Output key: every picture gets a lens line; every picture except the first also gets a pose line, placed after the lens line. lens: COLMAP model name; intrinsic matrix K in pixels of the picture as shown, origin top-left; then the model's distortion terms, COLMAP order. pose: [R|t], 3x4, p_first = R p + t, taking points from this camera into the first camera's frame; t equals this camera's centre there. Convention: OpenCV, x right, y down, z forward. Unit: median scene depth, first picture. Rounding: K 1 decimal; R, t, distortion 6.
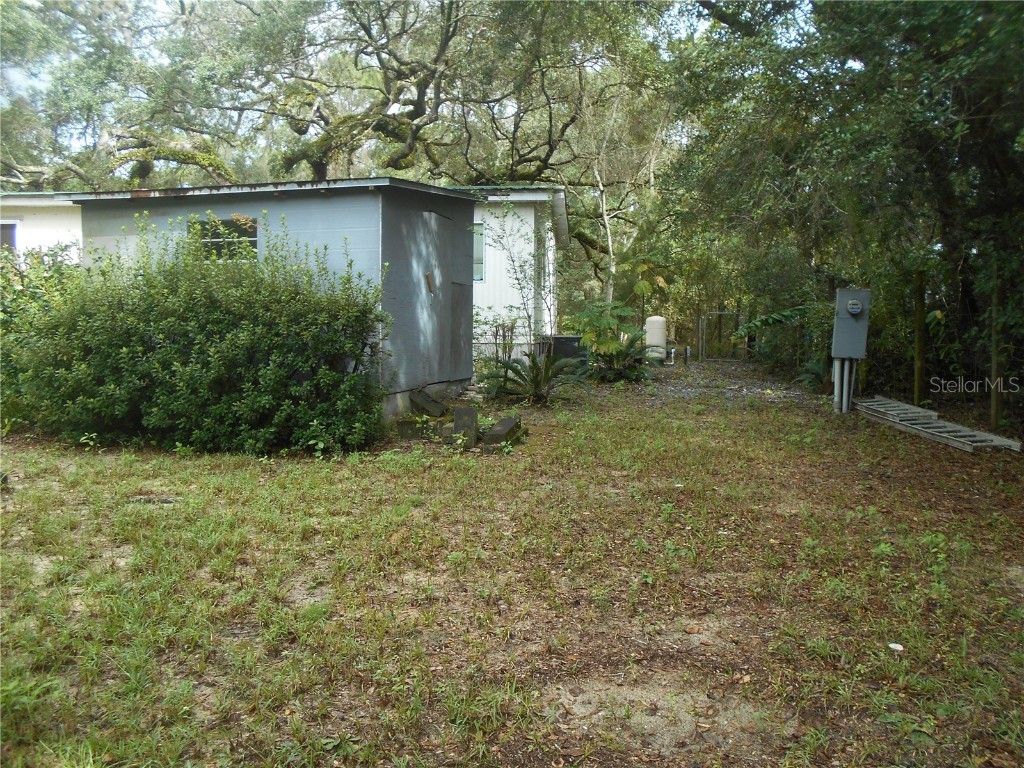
lens RADIAL K [[803.5, 0, 547.3], [0, 803.5, 389.6], [0, 0, 1]] dist [-0.067027, 0.037195]
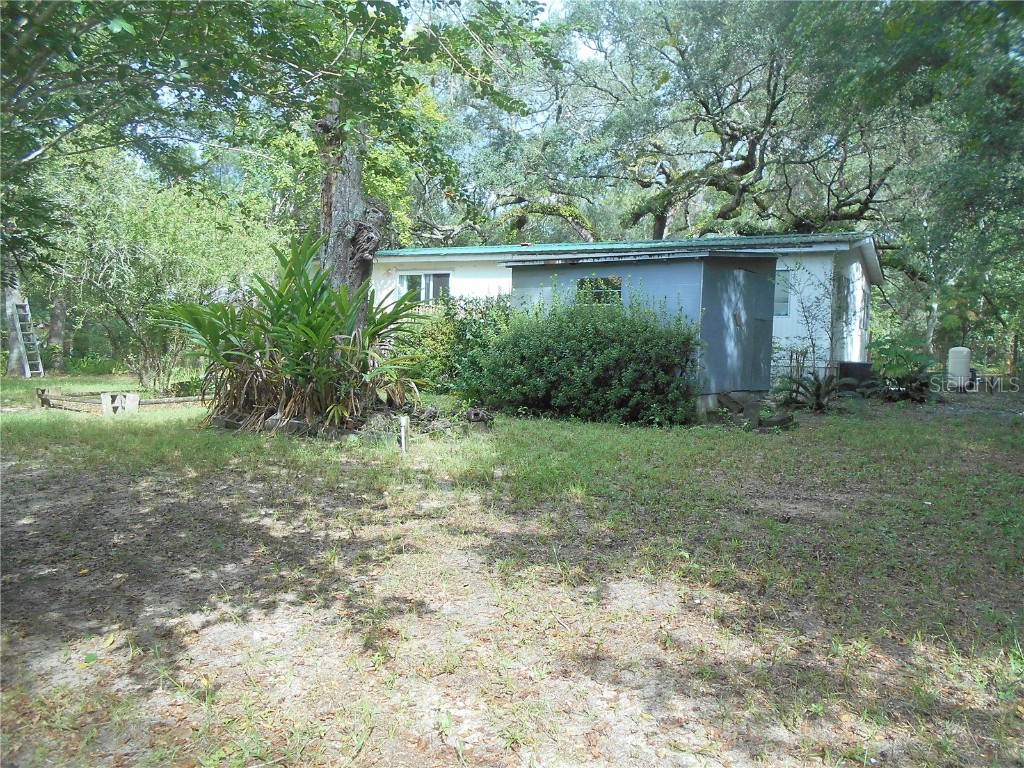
lens RADIAL K [[761.5, 0, 512.0], [0, 761.5, 384.0], [0, 0, 1]] dist [-0.011893, -0.001372]
pose [[0.896337, 0.041119, -0.441463, 0.113769], [-0.058039, 0.998004, -0.024885, 0.044077], [0.439558, 0.047927, 0.896935, -0.446199]]
